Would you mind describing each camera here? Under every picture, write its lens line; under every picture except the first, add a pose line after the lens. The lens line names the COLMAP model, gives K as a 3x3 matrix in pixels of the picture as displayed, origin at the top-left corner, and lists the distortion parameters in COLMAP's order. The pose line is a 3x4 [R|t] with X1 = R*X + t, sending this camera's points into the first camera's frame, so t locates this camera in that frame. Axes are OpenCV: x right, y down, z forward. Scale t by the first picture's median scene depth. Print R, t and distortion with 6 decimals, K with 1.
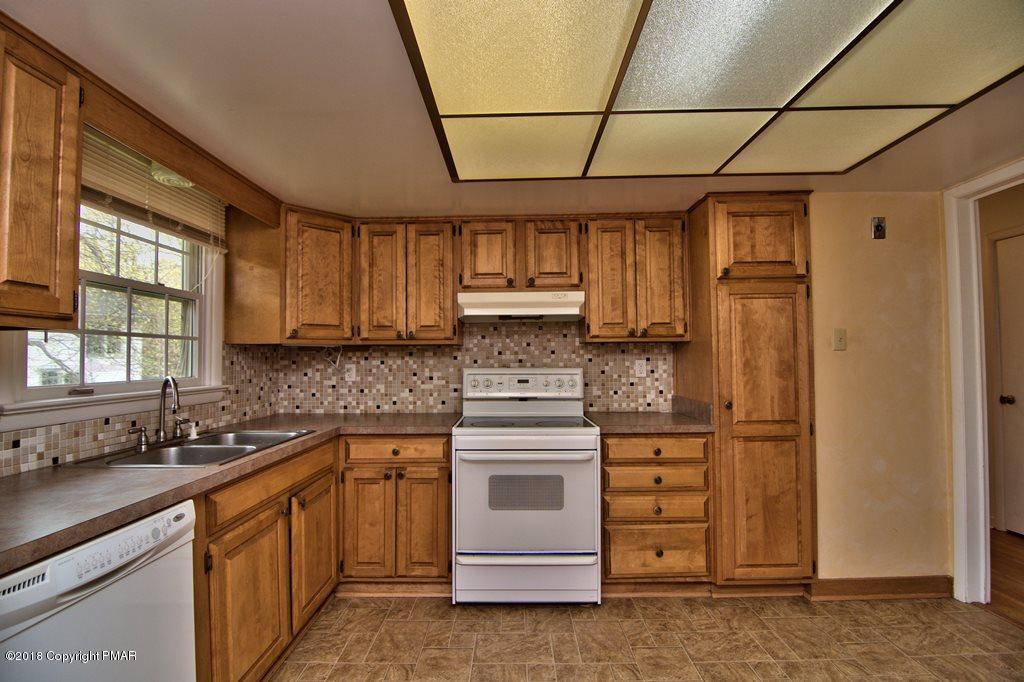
lens RADIAL K [[487.5, 0, 501.9], [0, 487.5, 342.3], [0, 0, 1]] dist [-0.012776, -0.005893]
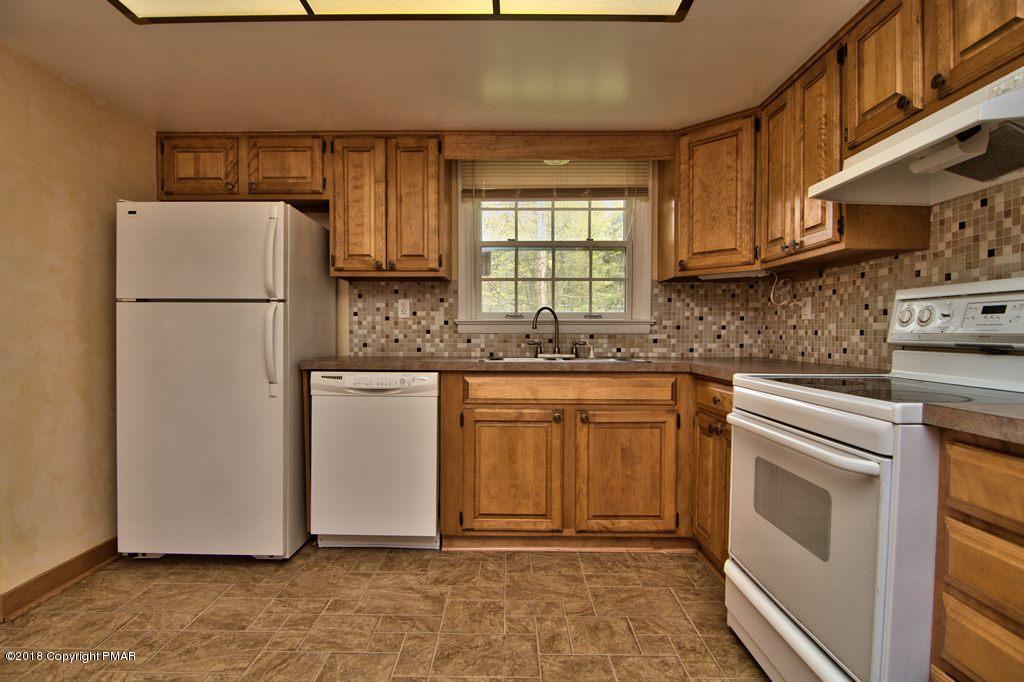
lens RADIAL K [[517.3, 0, 508.0], [0, 517.3, 343.3], [0, 0, 1]] dist [-0.003388, -0.011350]
pose [[0.013298, 0.026187, -0.999569, 0.595847], [0.030968, 0.999167, 0.026589, 0.100330], [0.999432, -0.031308, 0.012476, 0.655985]]
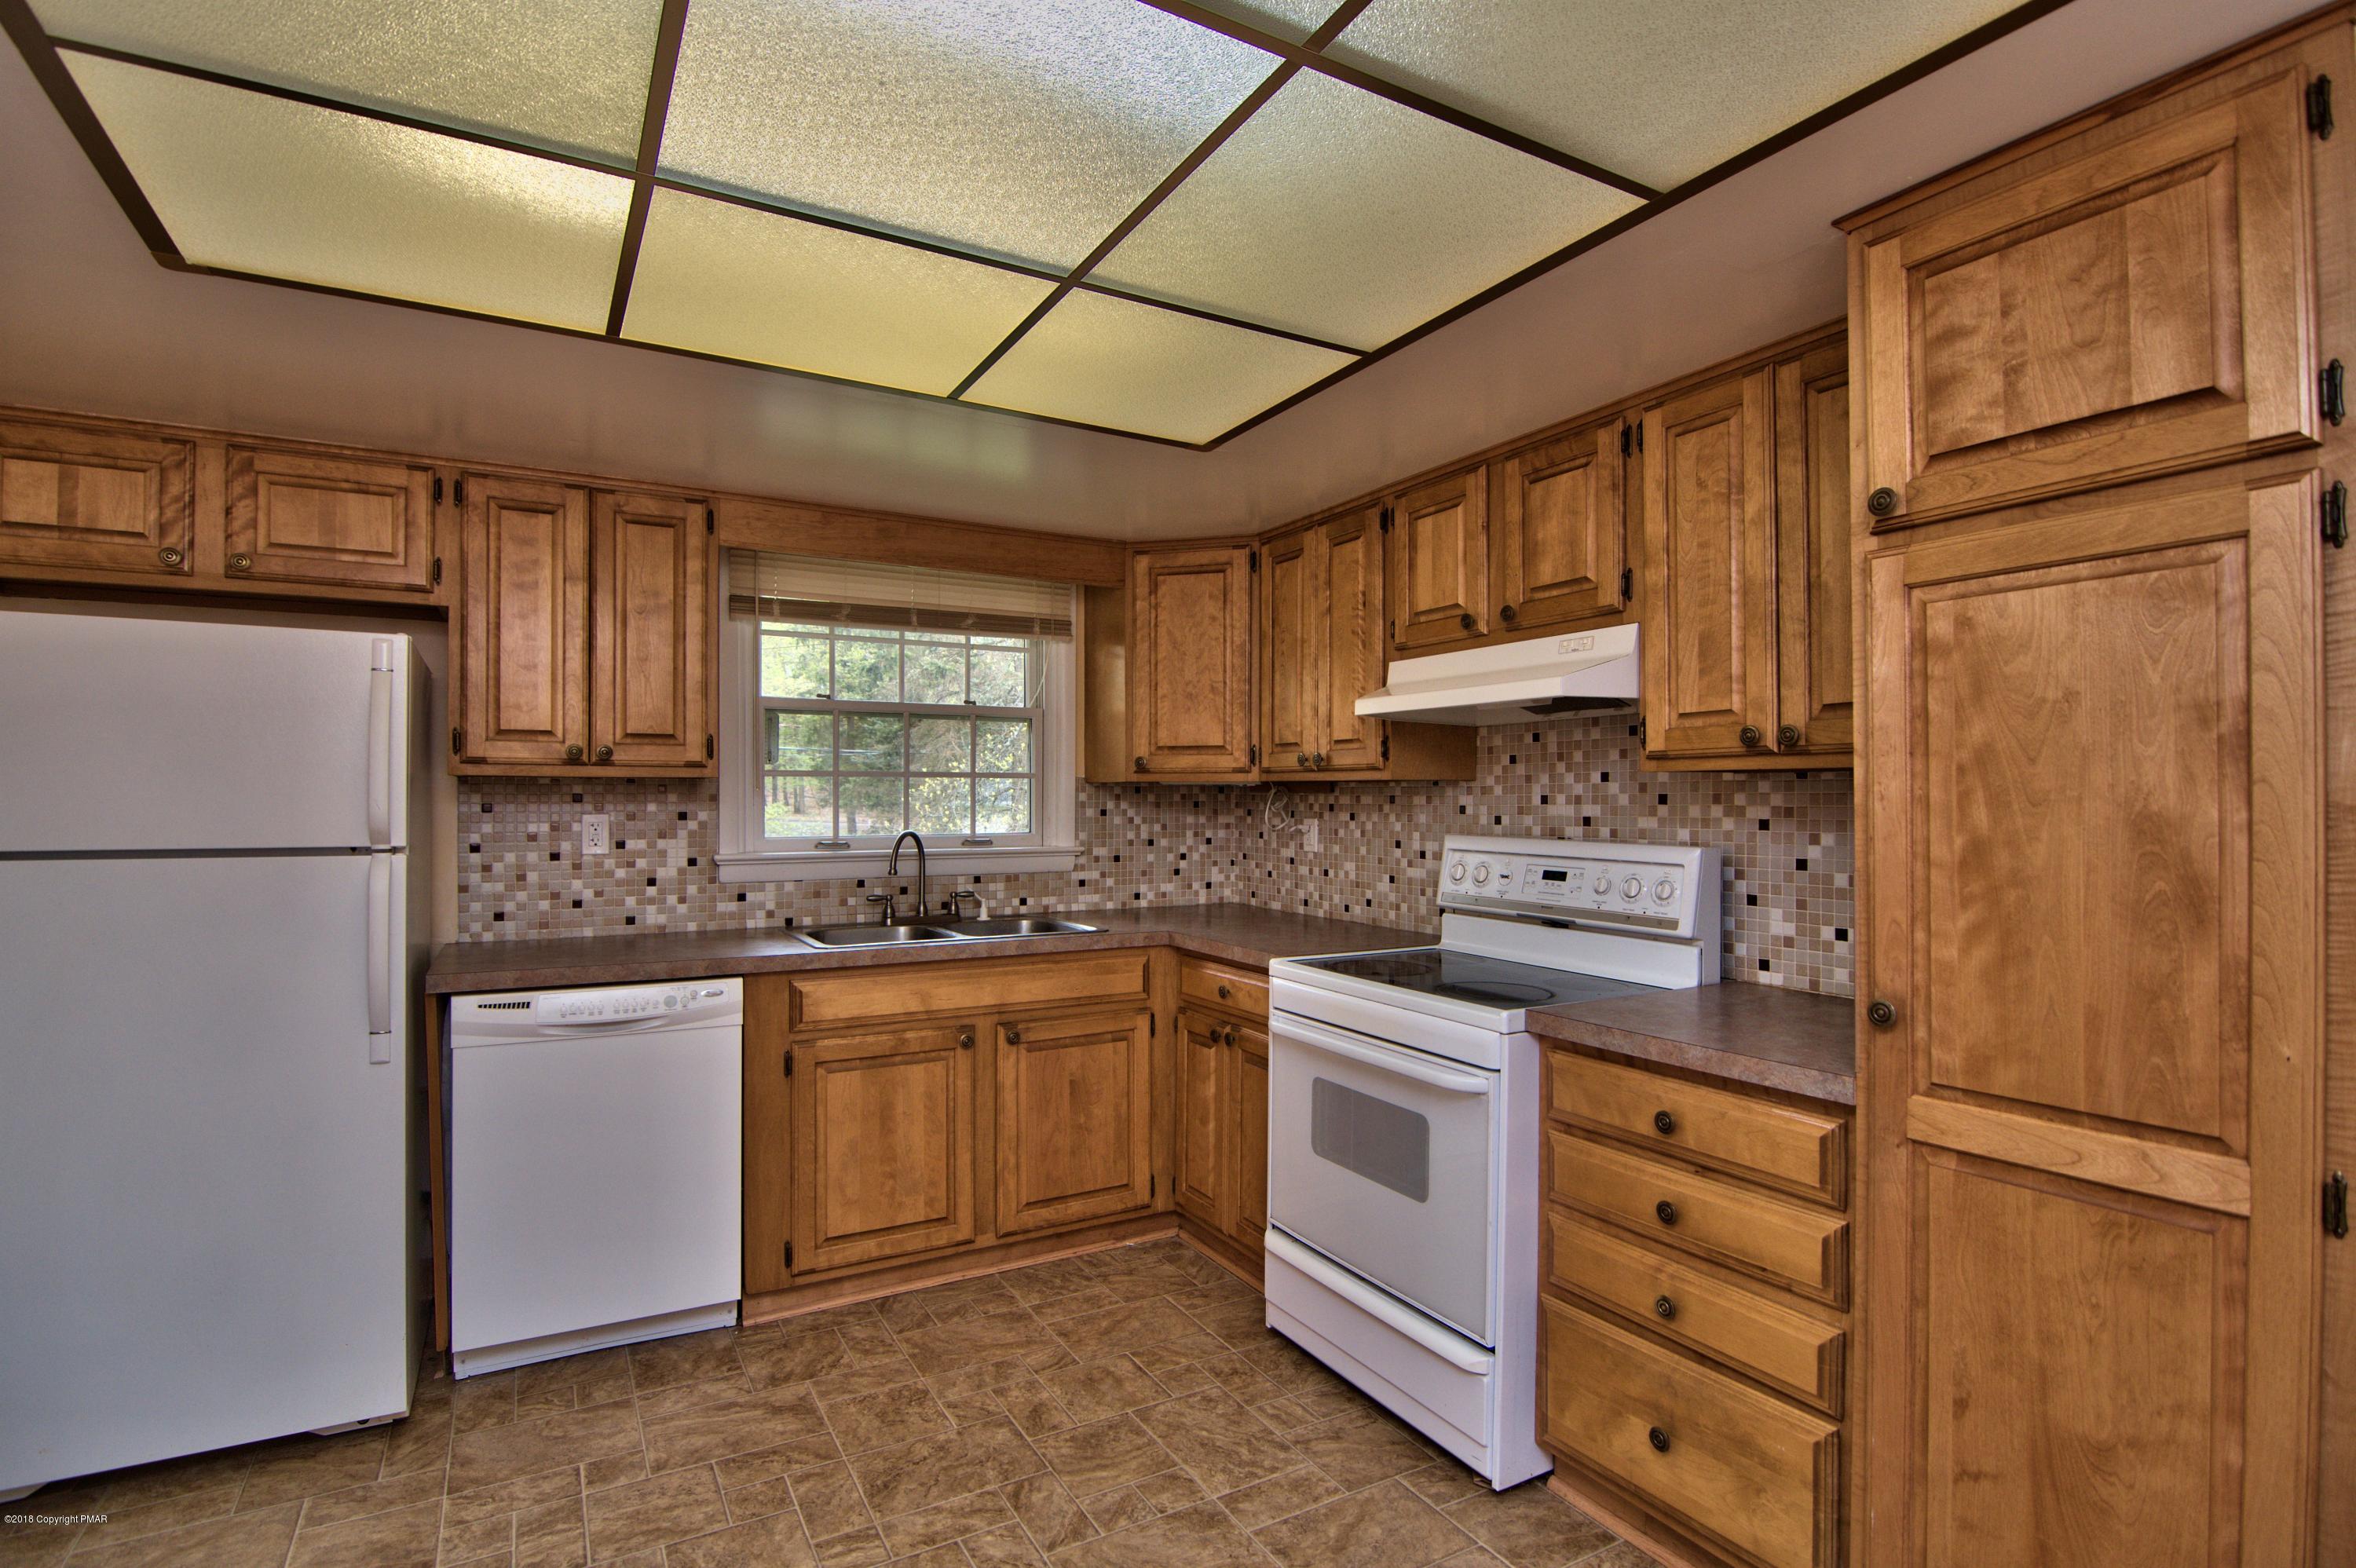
lens RADIAL K [[1121.6, 0, 1176.5], [0, 1121.6, 784.4], [0, 0, 1]] dist [-0.012776, -0.005893]
pose [[0.511594, -0.000731, -0.859227, 0.764937], [0.022881, 0.999657, 0.012773, -0.010415], [0.858923, -0.026195, 0.511435, 0.356716]]
